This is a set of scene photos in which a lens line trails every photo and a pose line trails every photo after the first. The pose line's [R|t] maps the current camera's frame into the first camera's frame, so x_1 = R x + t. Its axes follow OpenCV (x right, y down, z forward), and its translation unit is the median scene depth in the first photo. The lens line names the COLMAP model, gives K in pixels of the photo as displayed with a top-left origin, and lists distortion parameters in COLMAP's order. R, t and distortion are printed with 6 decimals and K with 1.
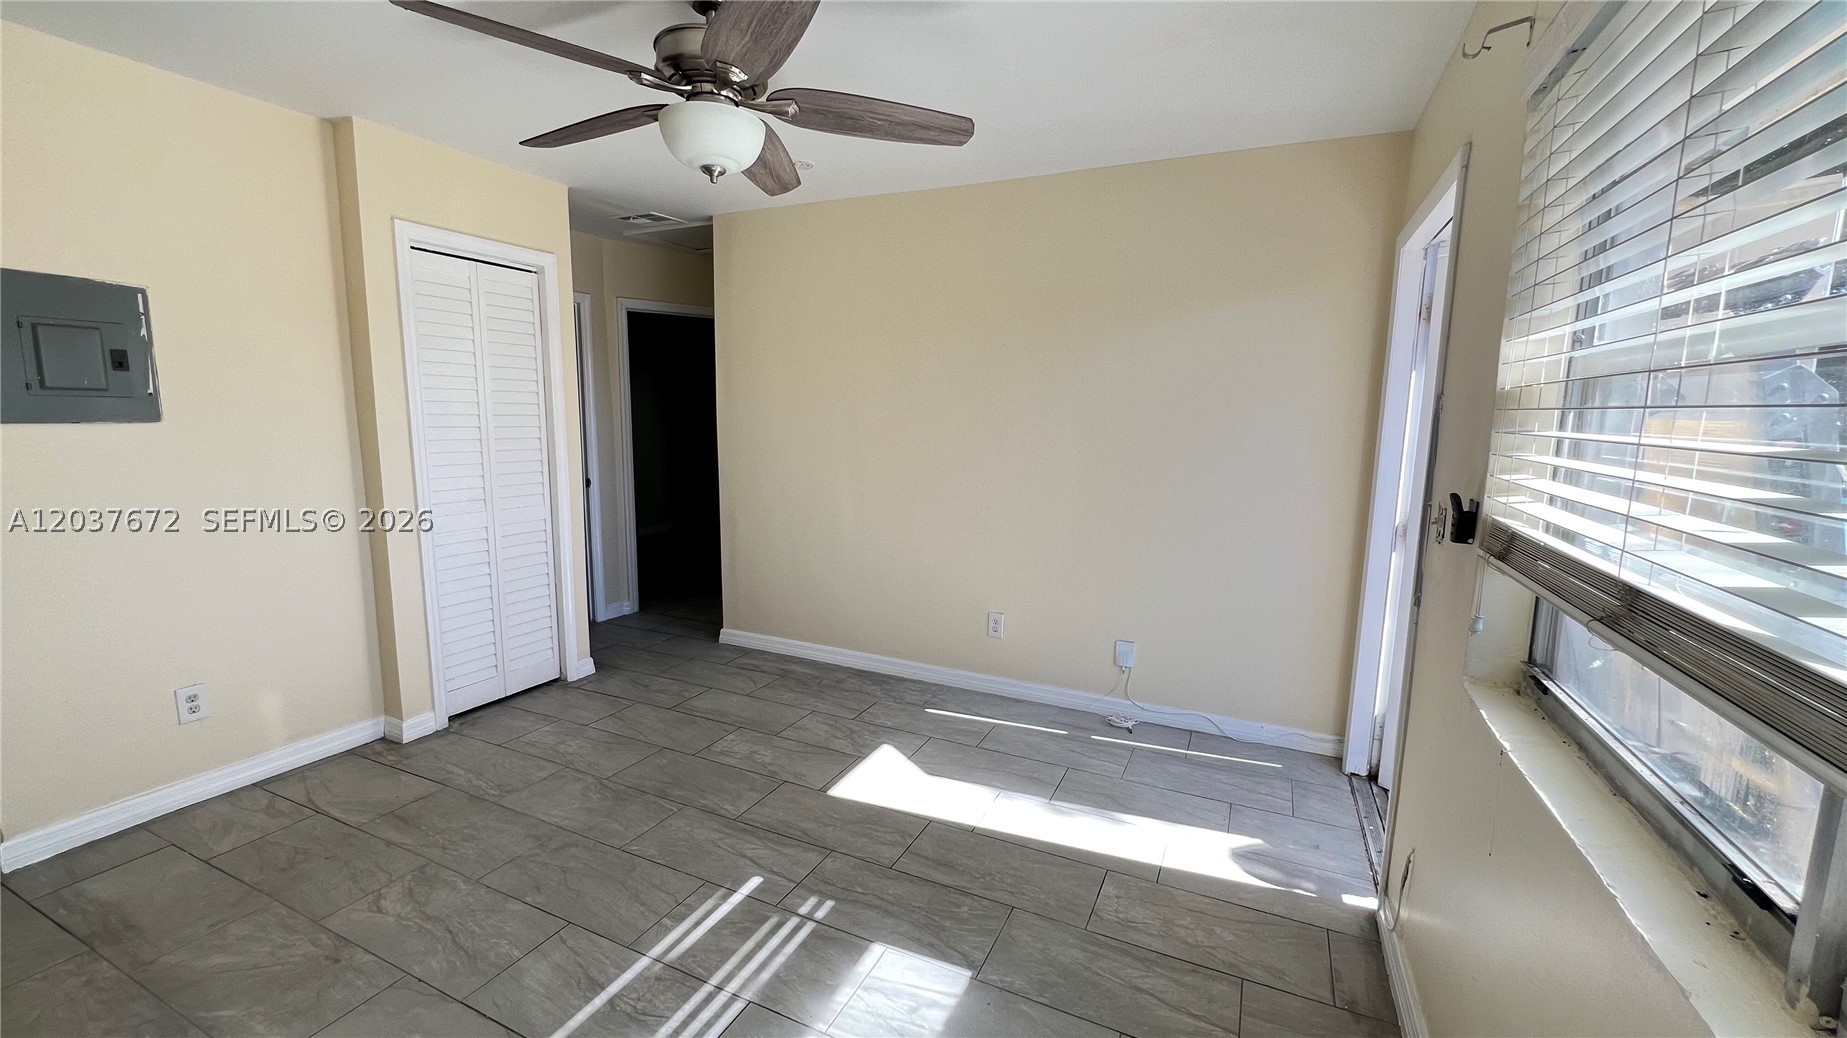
lens RADIAL K [[733.6, 0, 928.7], [0, 733.6, 512.4], [0, 0, 1]] dist [0.001227, 0.001325]
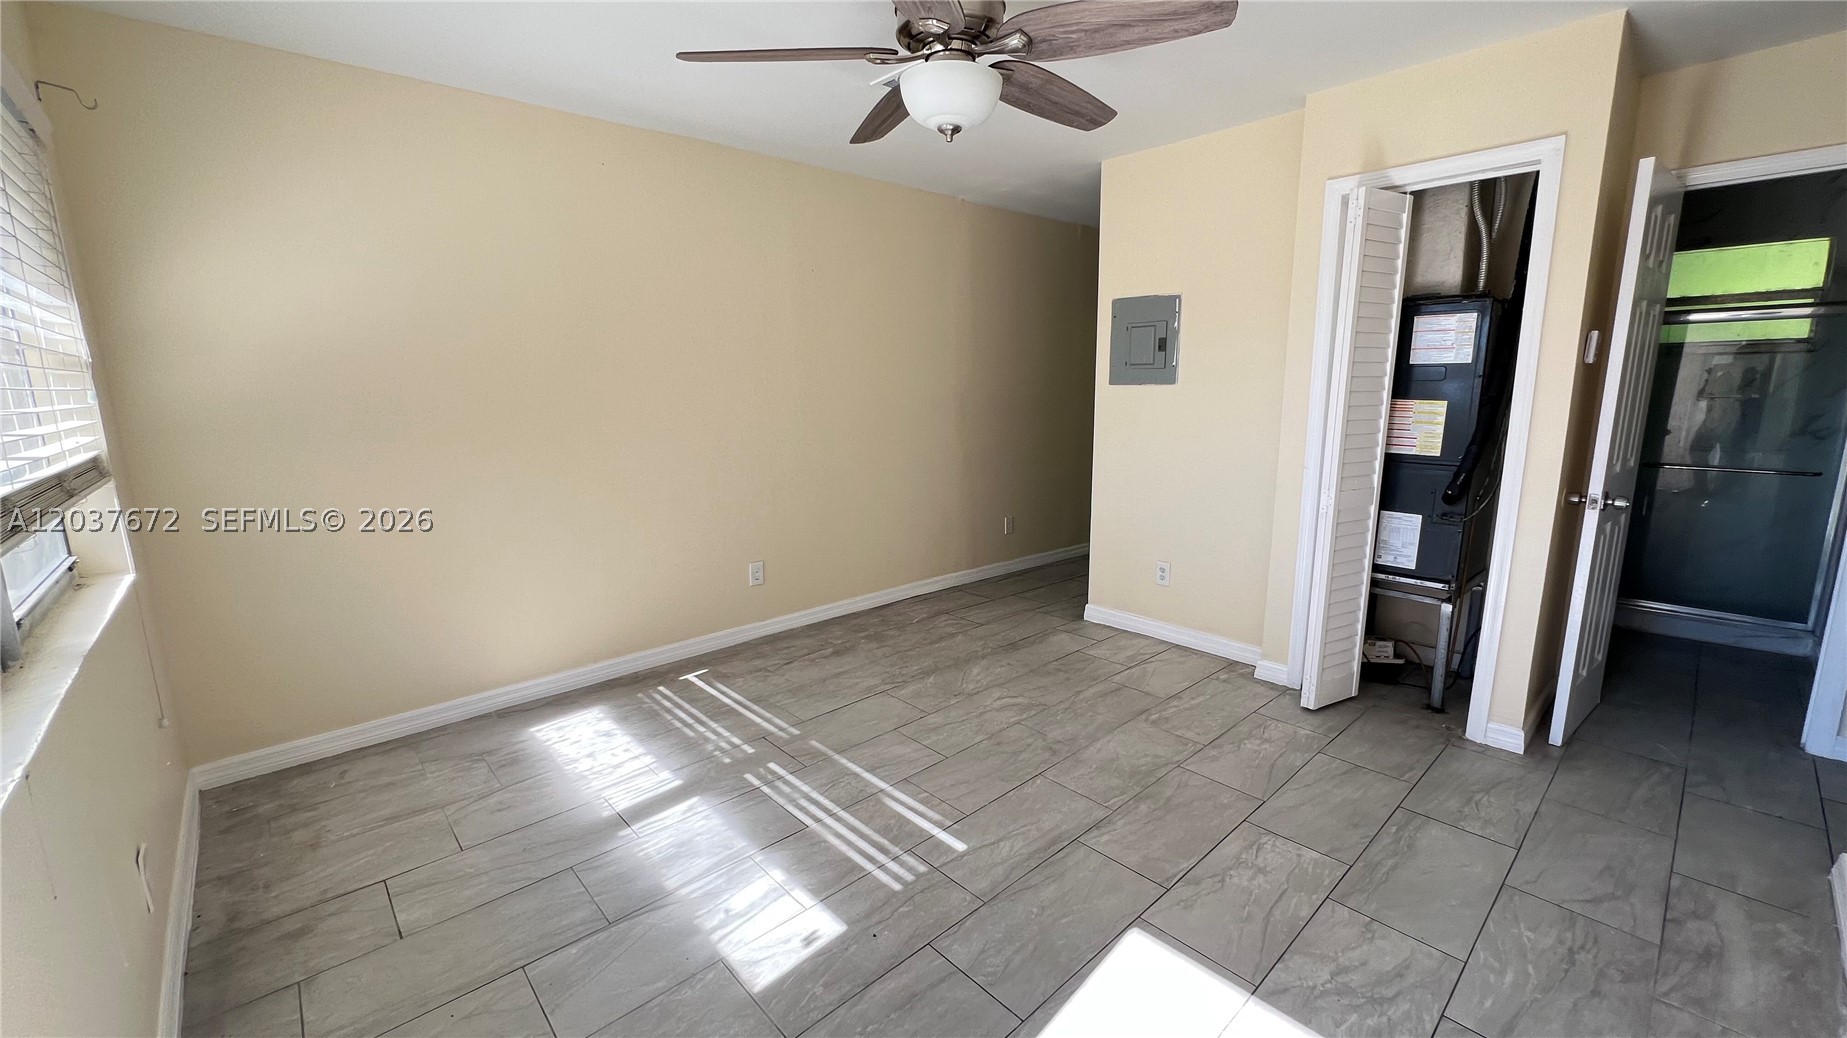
lens RADIAL K [[733.6, 0, 922.5], [0, 733.6, 520.7], [0, 0, 1]] dist [0.001227, 0.001325]
pose [[-0.379421, 0.166489, -0.910121, 0.572291], [-0.117205, 0.967103, 0.225774, -0.135086], [0.917770, 0.192334, -0.347426, 1.123188]]
